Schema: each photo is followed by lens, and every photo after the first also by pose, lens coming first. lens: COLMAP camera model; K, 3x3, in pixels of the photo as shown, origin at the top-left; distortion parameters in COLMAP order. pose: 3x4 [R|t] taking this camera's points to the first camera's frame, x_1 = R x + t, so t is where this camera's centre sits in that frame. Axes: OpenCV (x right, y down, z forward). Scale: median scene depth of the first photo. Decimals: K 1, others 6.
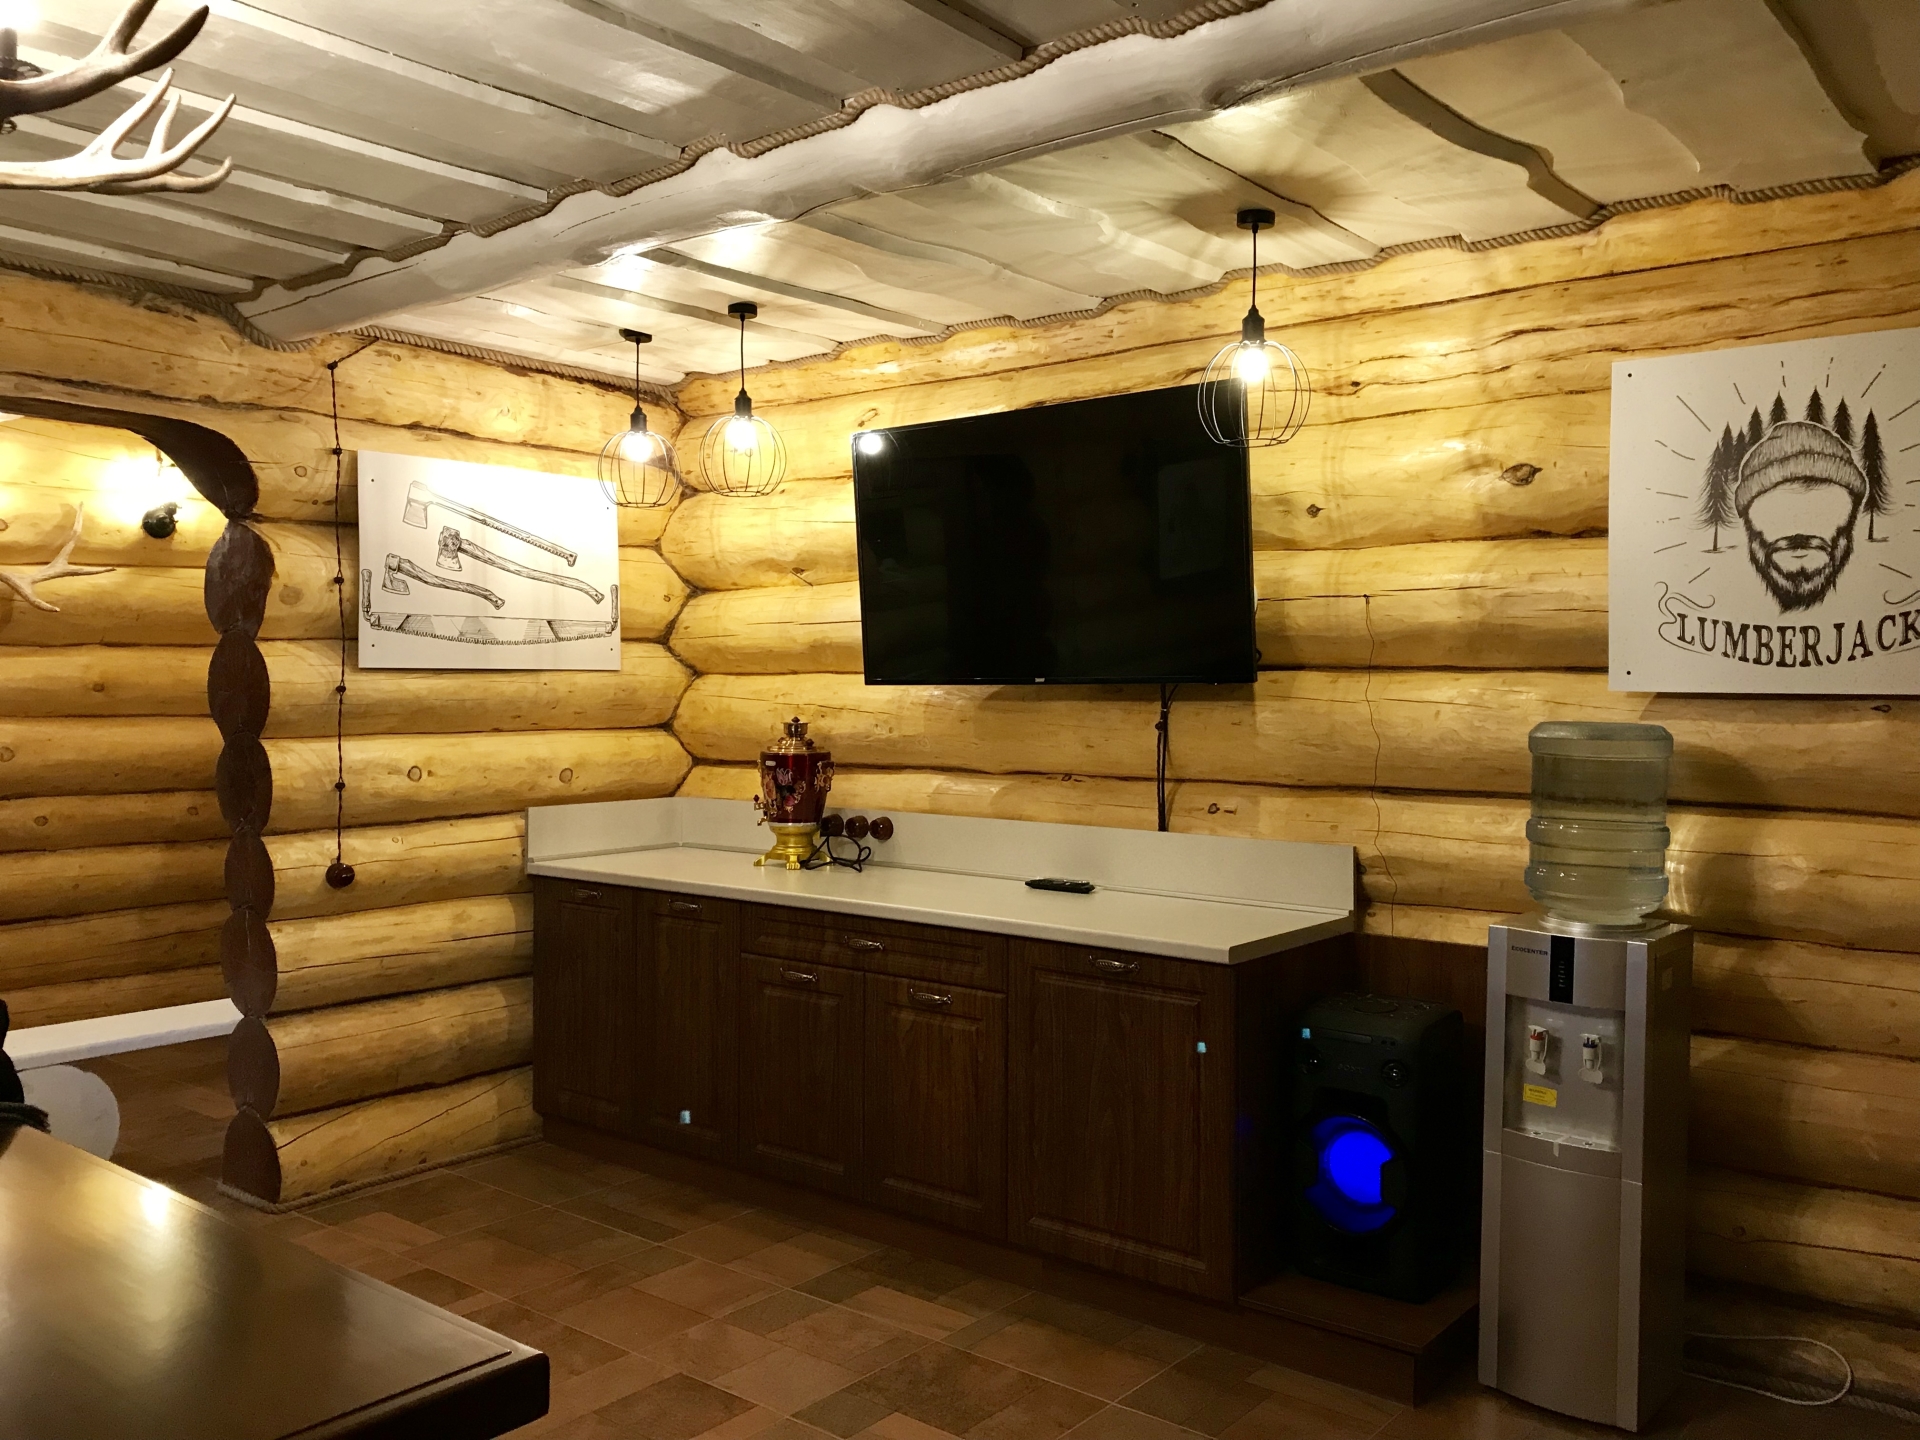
lens RADIAL K [[1552.9, 0, 960.0], [0, 1552.9, 720.0], [0, 0, 1]] dist [0.040291, -0.153626]
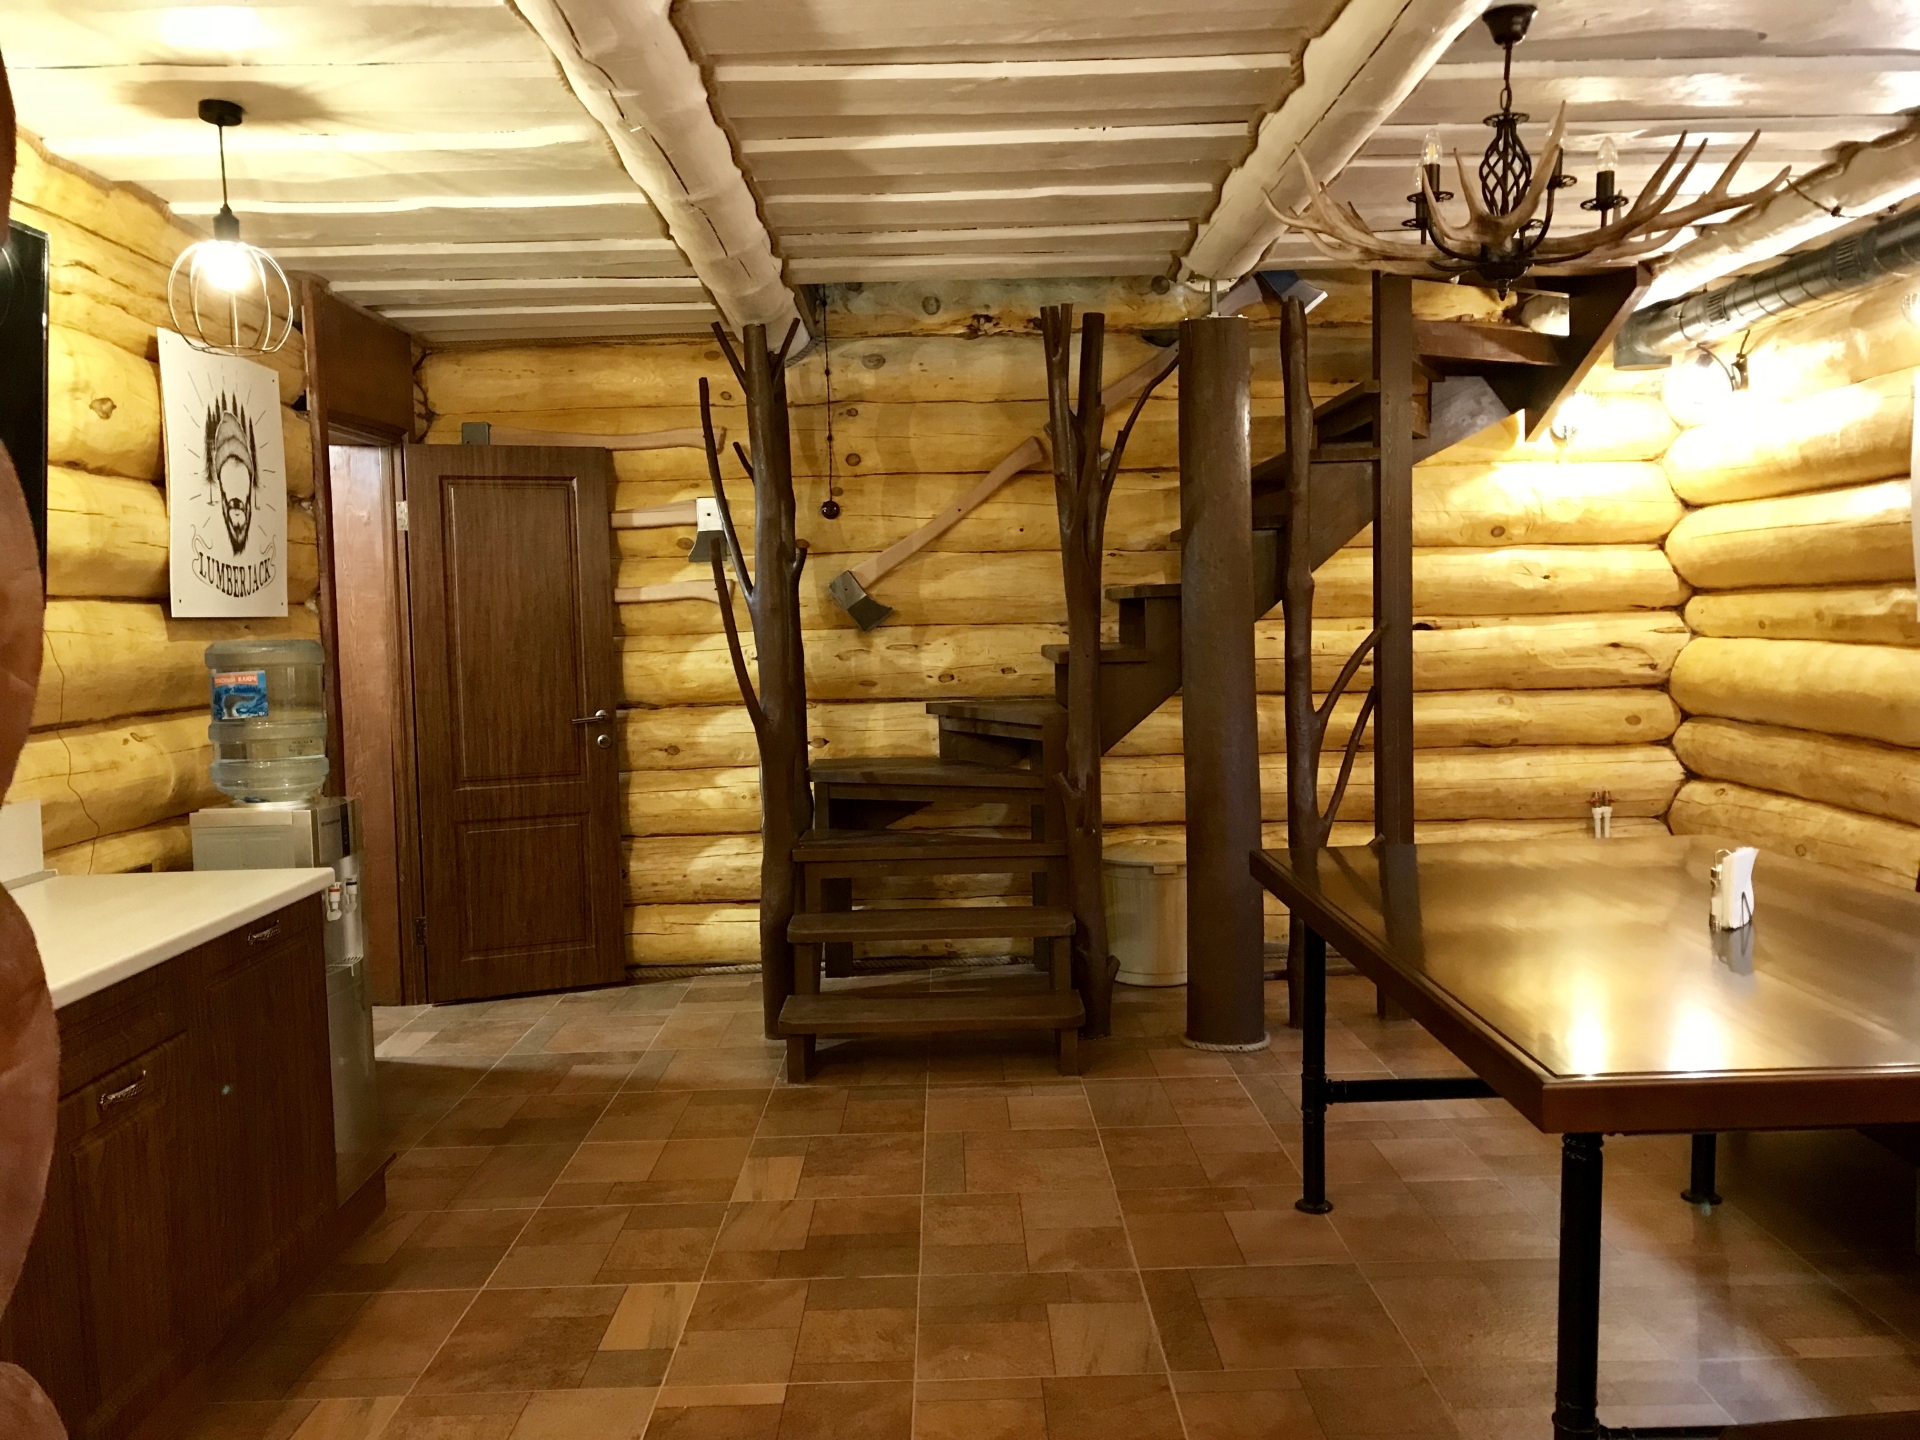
lens RADIAL K [[1552.9, 0, 960.0], [0, 1552.9, 720.0], [0, 0, 1]] dist [0.040291, -0.153626]
pose [[-0.635441, -0.047277, 0.770700, -0.832334], [0.035985, 0.995226, 0.090720, -0.025473], [-0.771310, 0.085381, -0.630707, 1.276977]]
